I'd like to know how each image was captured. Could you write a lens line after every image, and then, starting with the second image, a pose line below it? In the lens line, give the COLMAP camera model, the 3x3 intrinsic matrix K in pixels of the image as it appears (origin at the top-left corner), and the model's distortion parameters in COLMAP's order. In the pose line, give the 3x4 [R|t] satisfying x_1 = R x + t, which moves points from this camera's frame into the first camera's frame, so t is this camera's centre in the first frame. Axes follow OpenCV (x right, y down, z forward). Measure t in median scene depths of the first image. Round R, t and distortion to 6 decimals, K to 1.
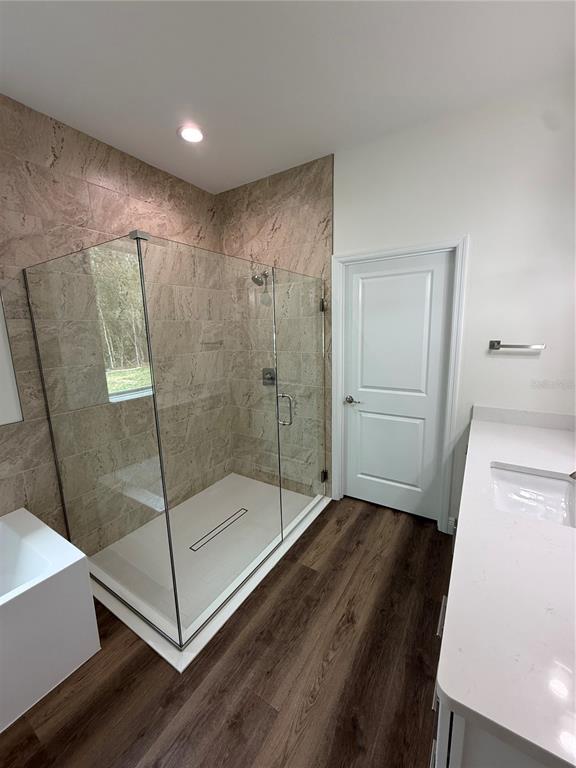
lens RADIAL K [[304.4, 0, 288.0], [0, 304.4, 384.0], [0, 0, 1]] dist [0.000732, -0.000156]
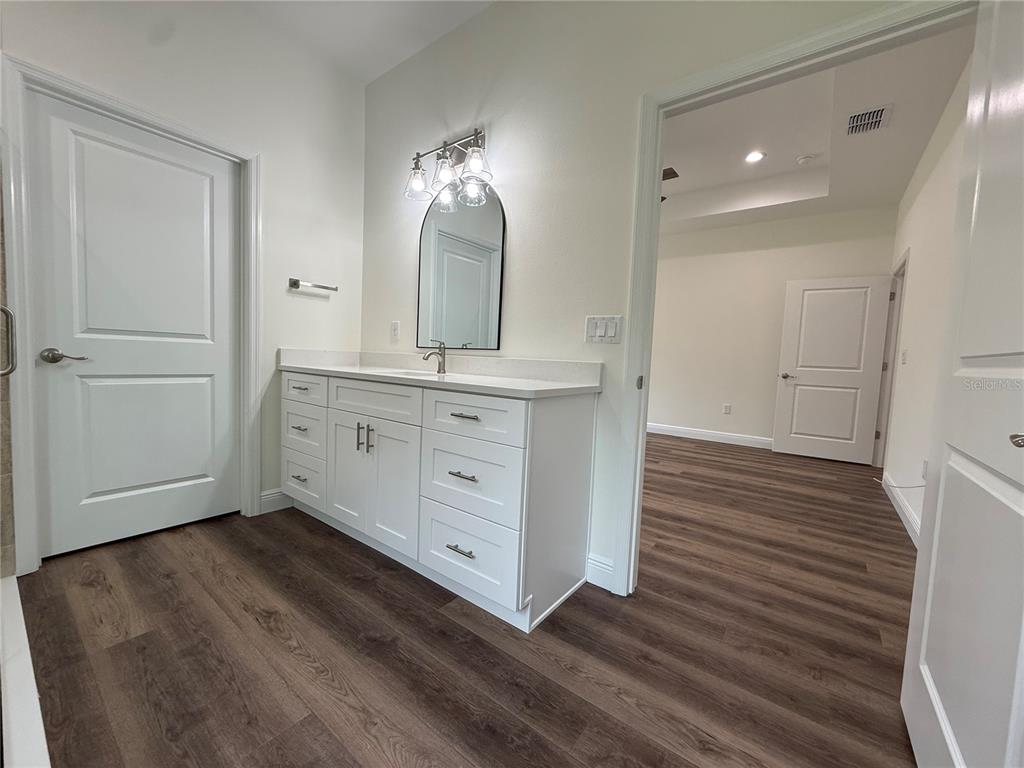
lens RADIAL K [[405.9, 0, 506.6], [0, 405.9, 387.0], [0, 0, 1]] dist [0.000732, -0.000156]
pose [[0.091373, -0.040914, 0.994976, -0.532677], [0.128227, 0.991321, 0.028988, 0.236621], [-0.987527, 0.124934, 0.095826, 0.241297]]
